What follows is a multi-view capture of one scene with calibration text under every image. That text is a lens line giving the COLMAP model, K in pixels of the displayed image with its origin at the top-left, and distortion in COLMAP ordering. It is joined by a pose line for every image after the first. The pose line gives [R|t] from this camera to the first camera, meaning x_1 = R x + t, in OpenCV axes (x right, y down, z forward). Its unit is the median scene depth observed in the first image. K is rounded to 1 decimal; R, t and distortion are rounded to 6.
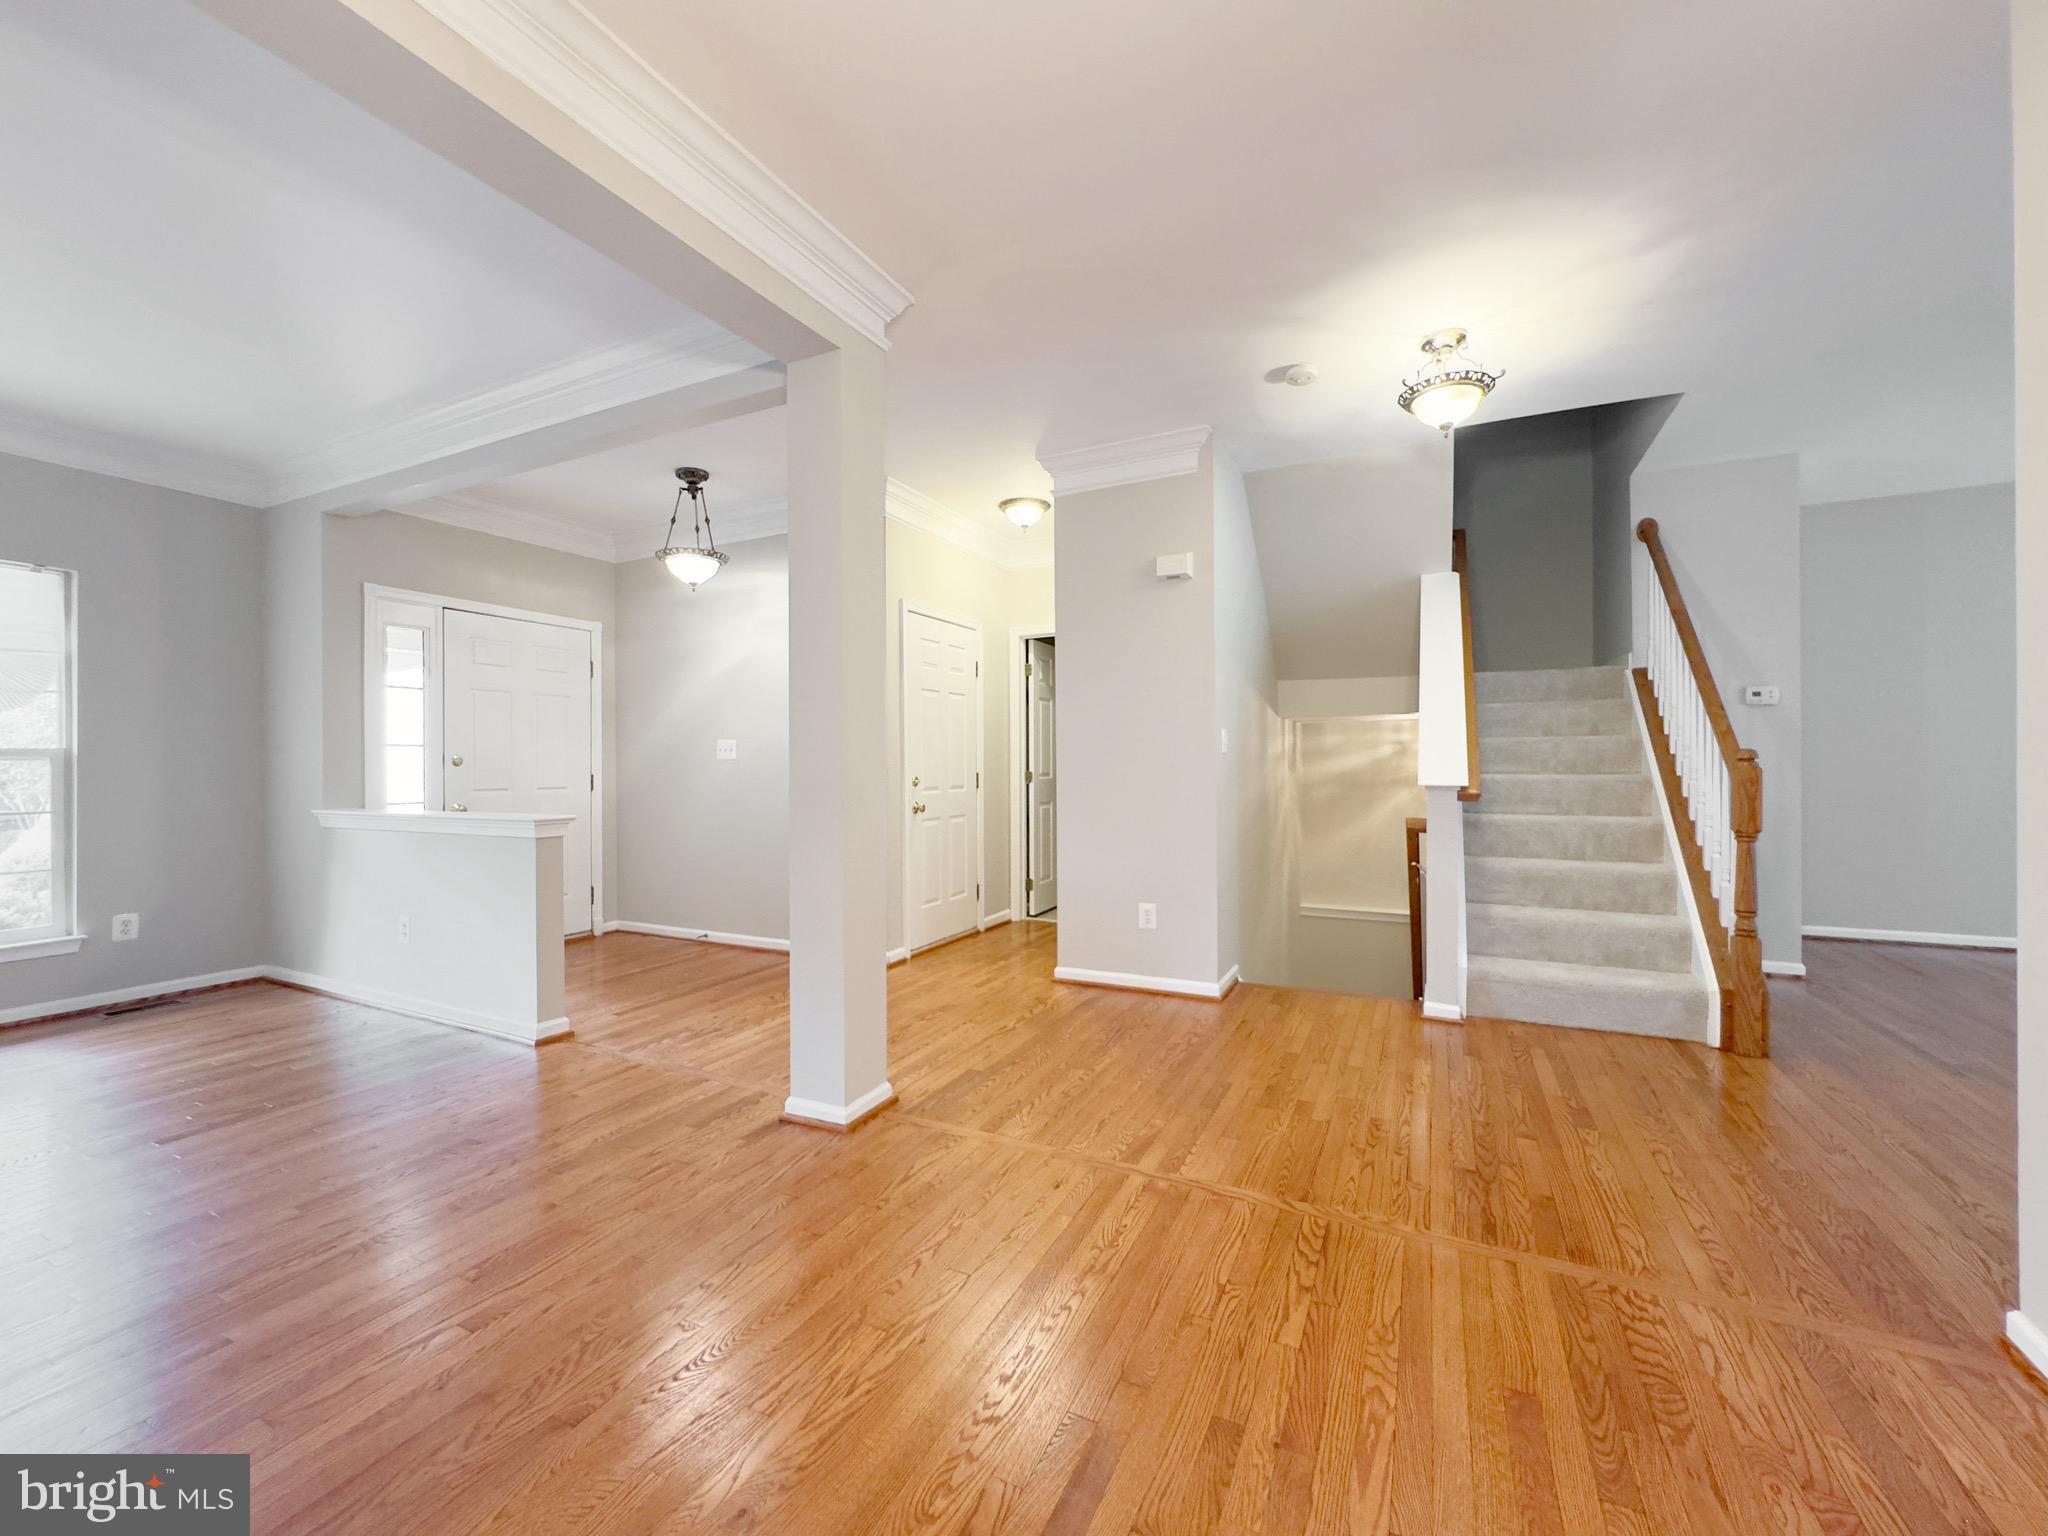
lens RADIAL K [[819.8, 0, 1028.8], [0, 819.8, 767.9], [0, 0, 1]] dist [-0.000769, 0.000026]
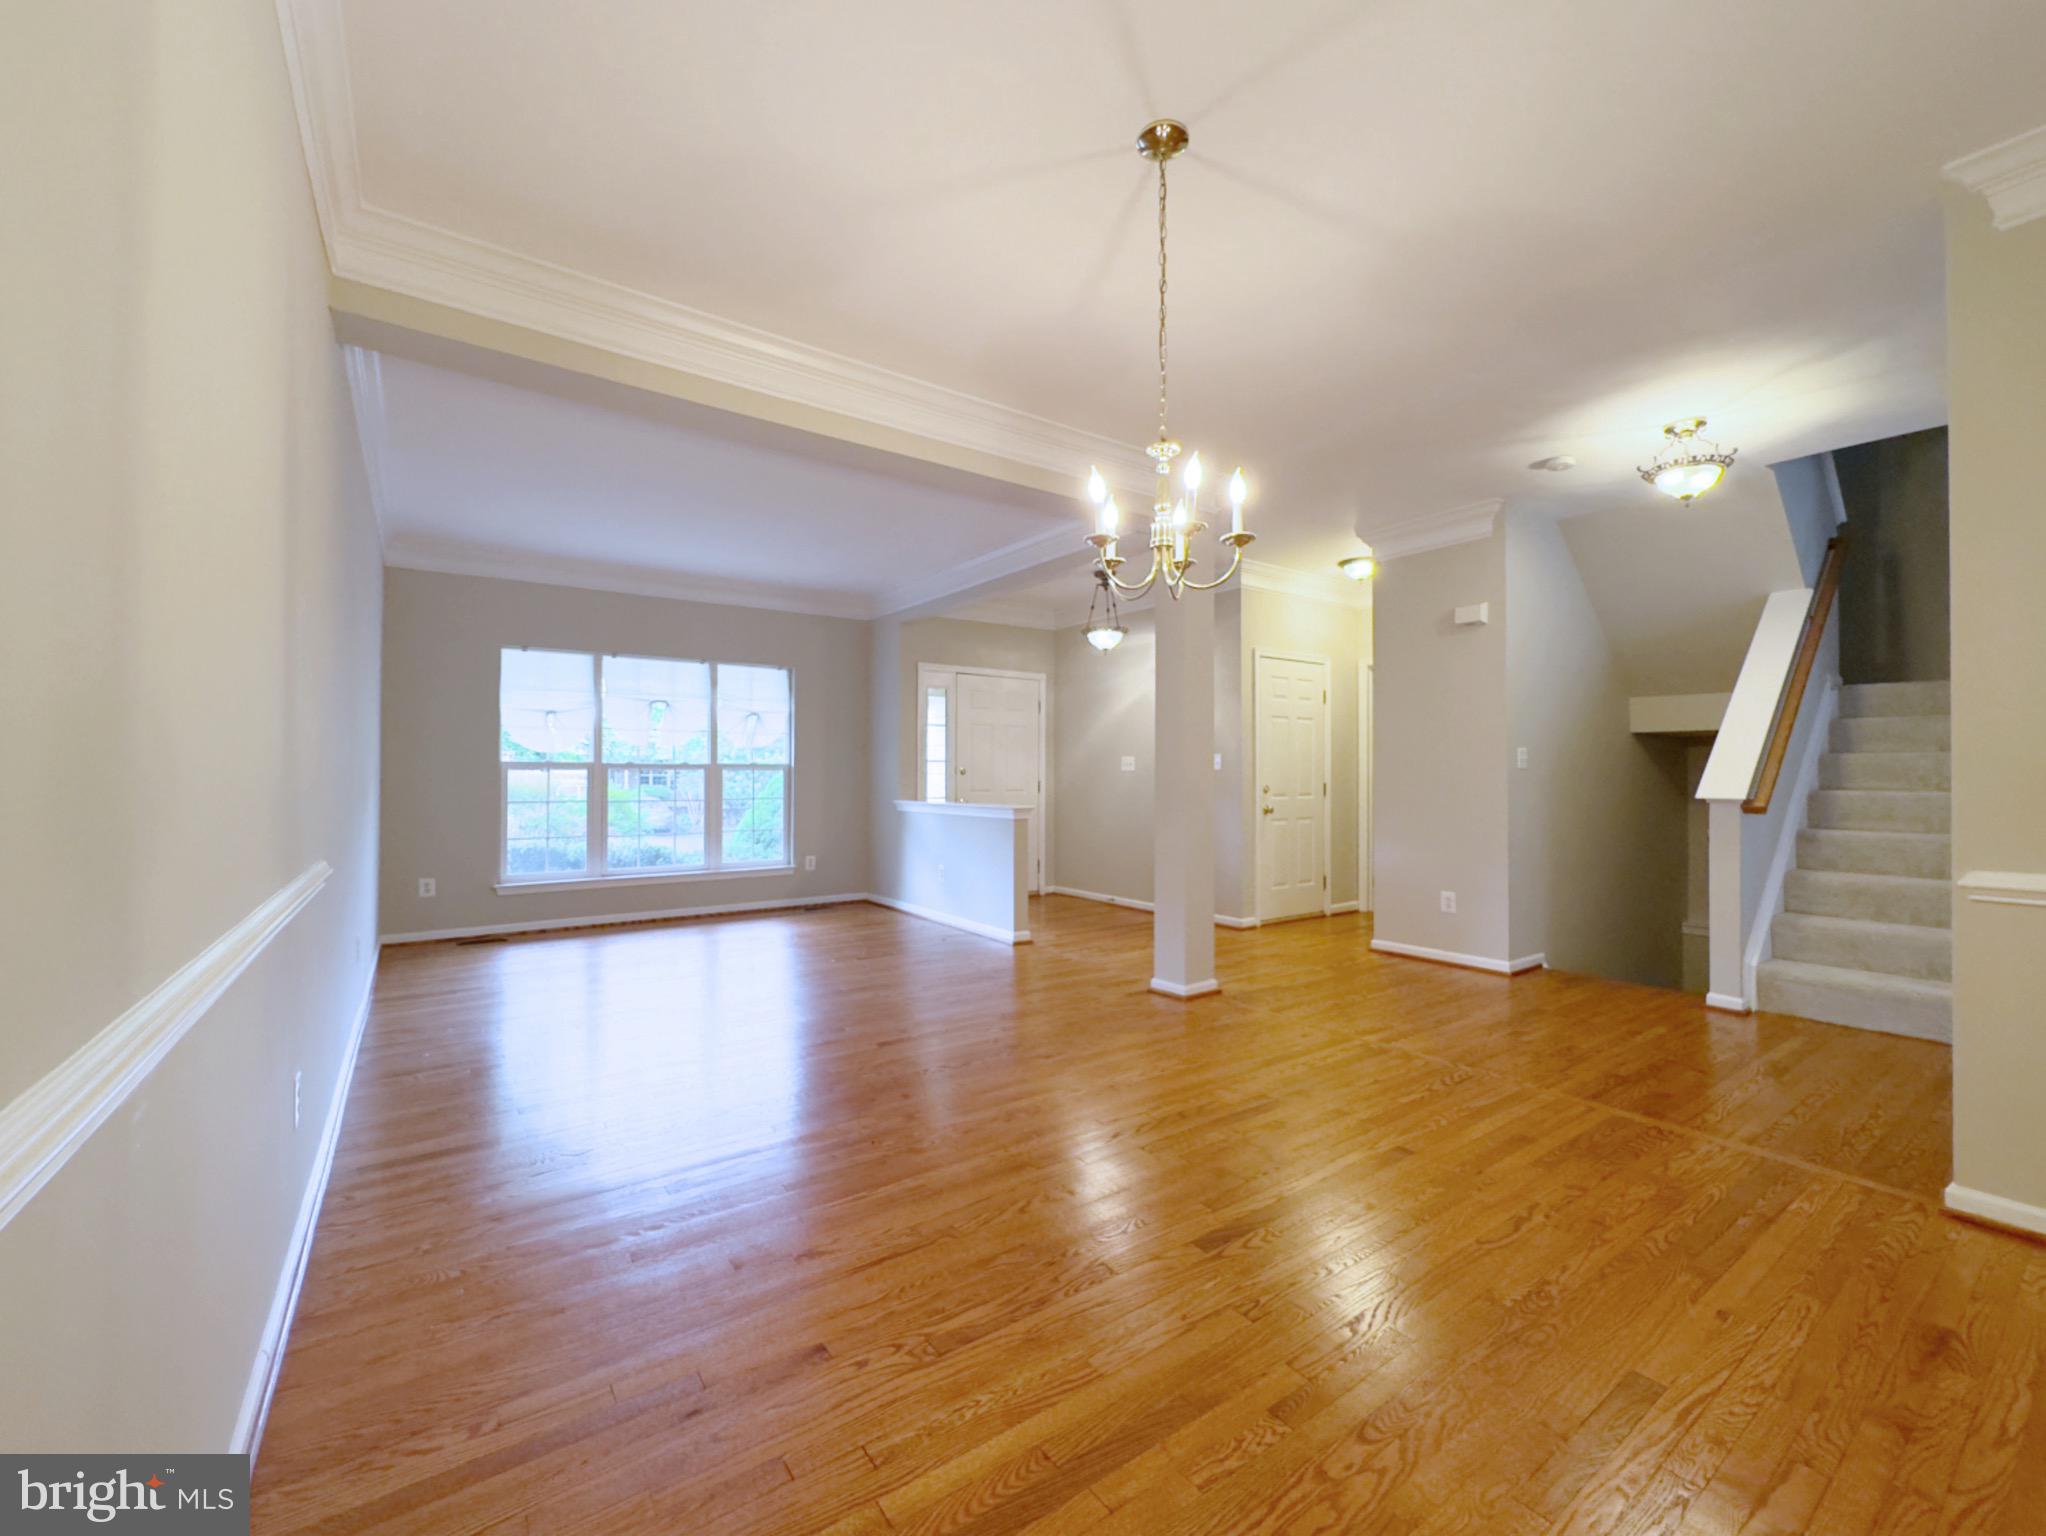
lens RADIAL K [[839.6, 0, 1019.3], [0, 839.6, 768.3], [0, 0, 1]] dist [-0.003329, 0.000058]
pose [[0.878065, 0.003526, -0.478528, 0.198244], [-0.008388, 0.999933, -0.008024, -0.003027], [0.478467, 0.011060, 0.878036, -0.440976]]
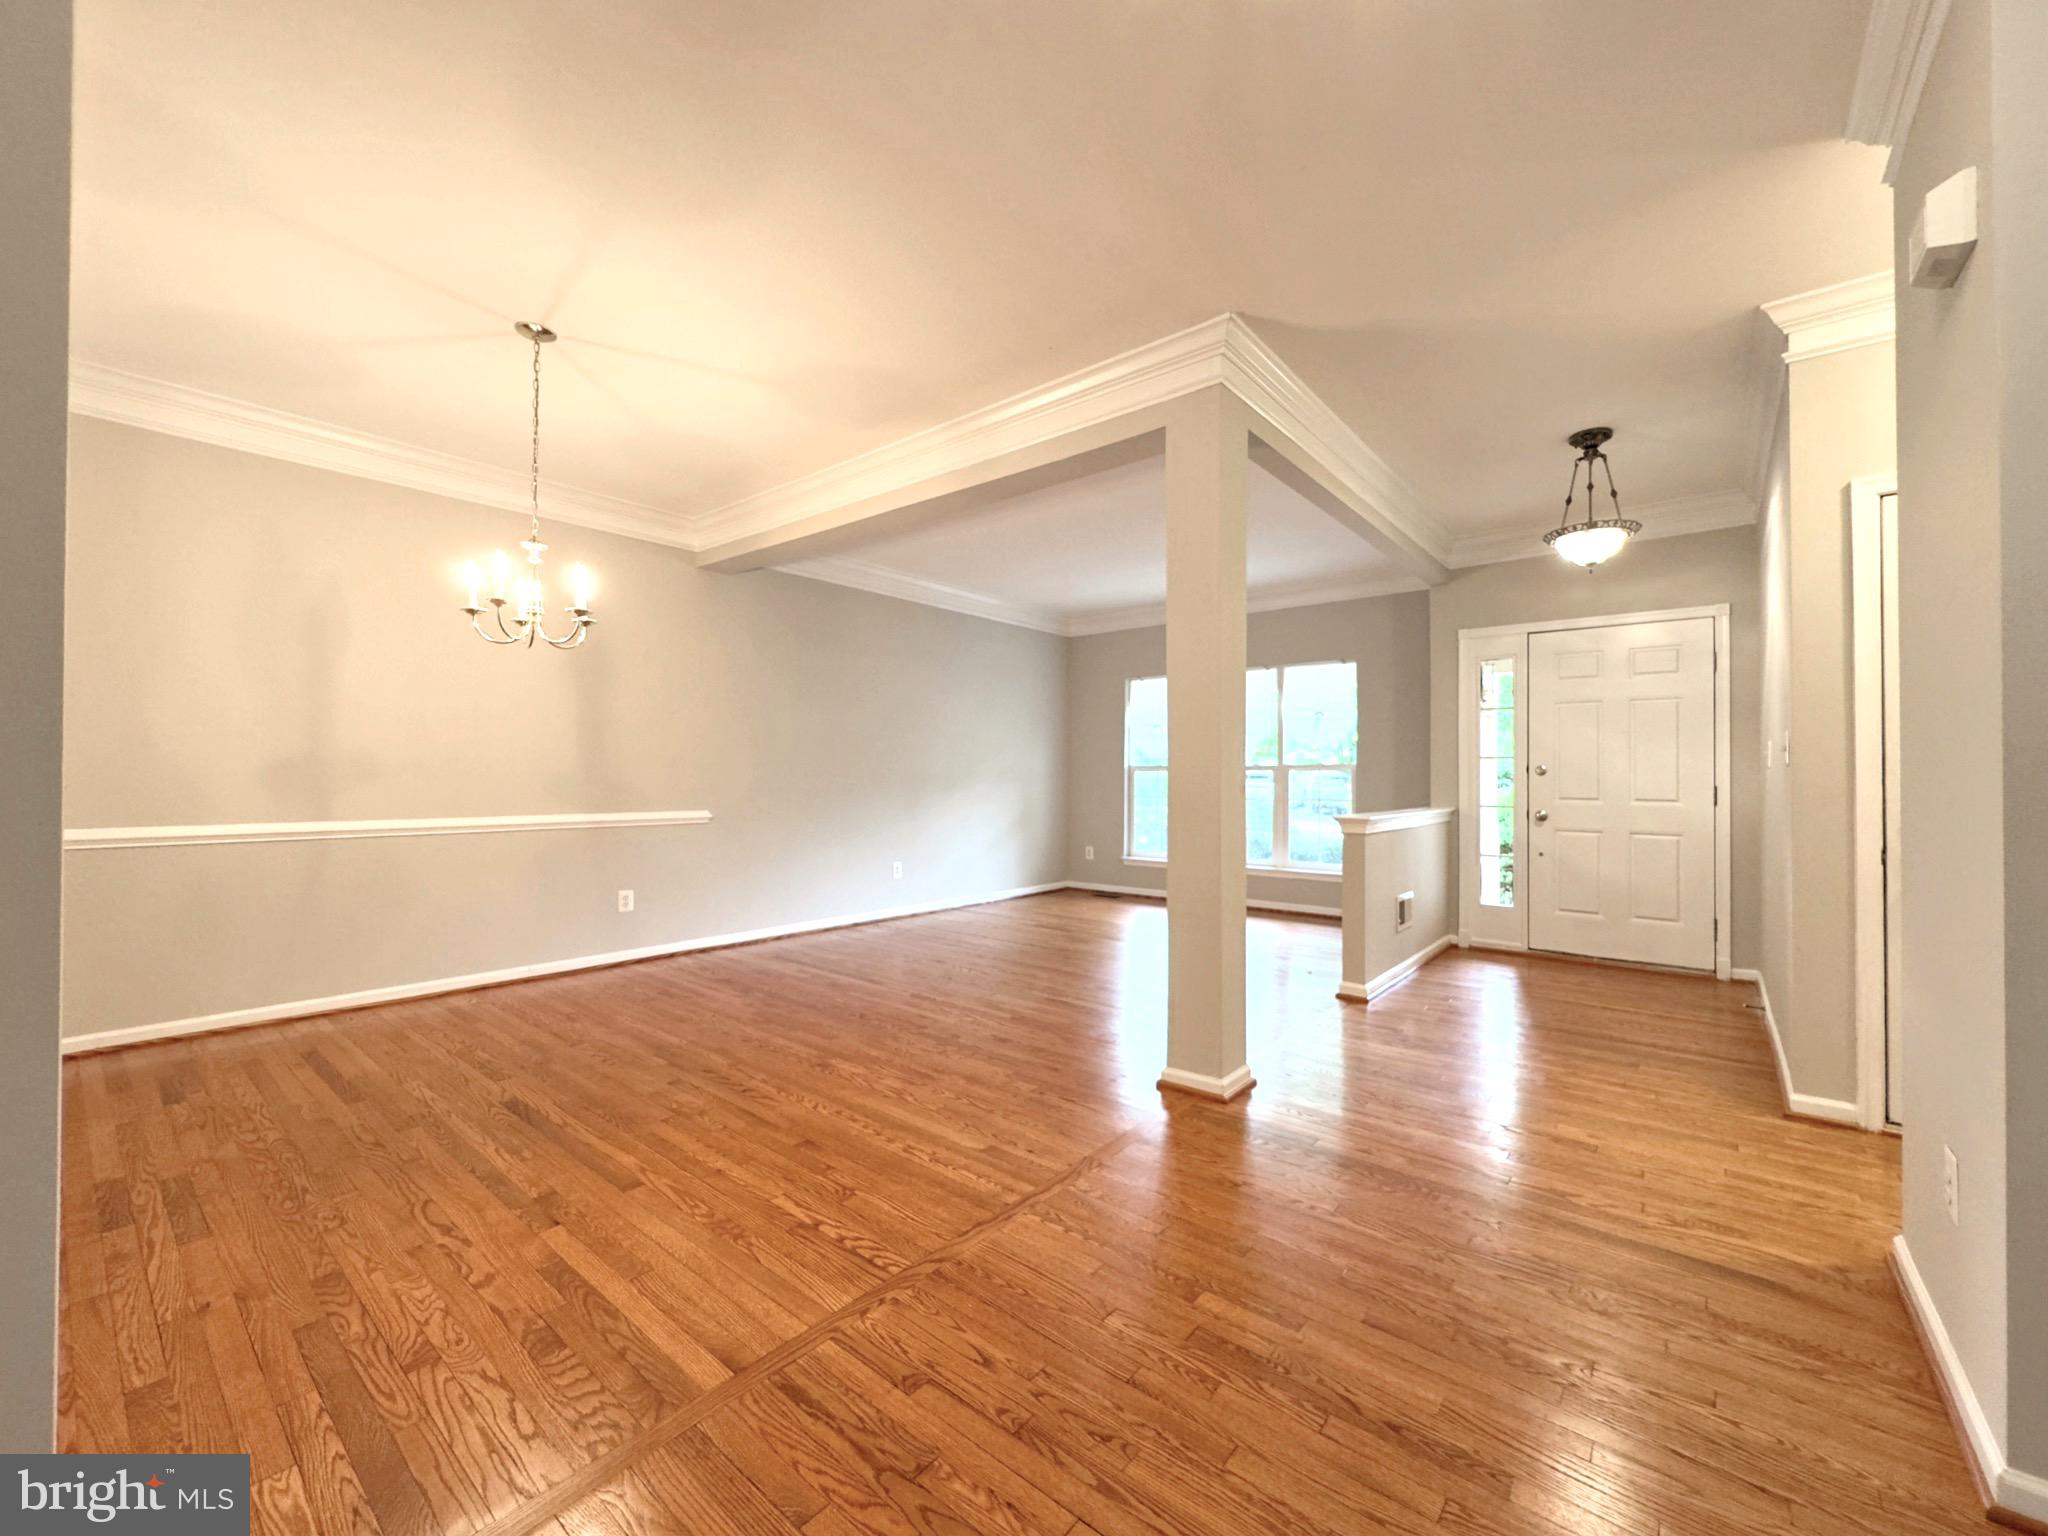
lens RADIAL K [[816.5, 0, 1014.1], [0, 816.5, 765.4], [0, 0, 1]] dist [0.000246, 0.000227]
pose [[-0.238699, -0.005929, -0.971076, 0.668770], [-0.005286, 0.999974, -0.004806, -0.008233], [0.971079, 0.003986, -0.238724, 0.735168]]
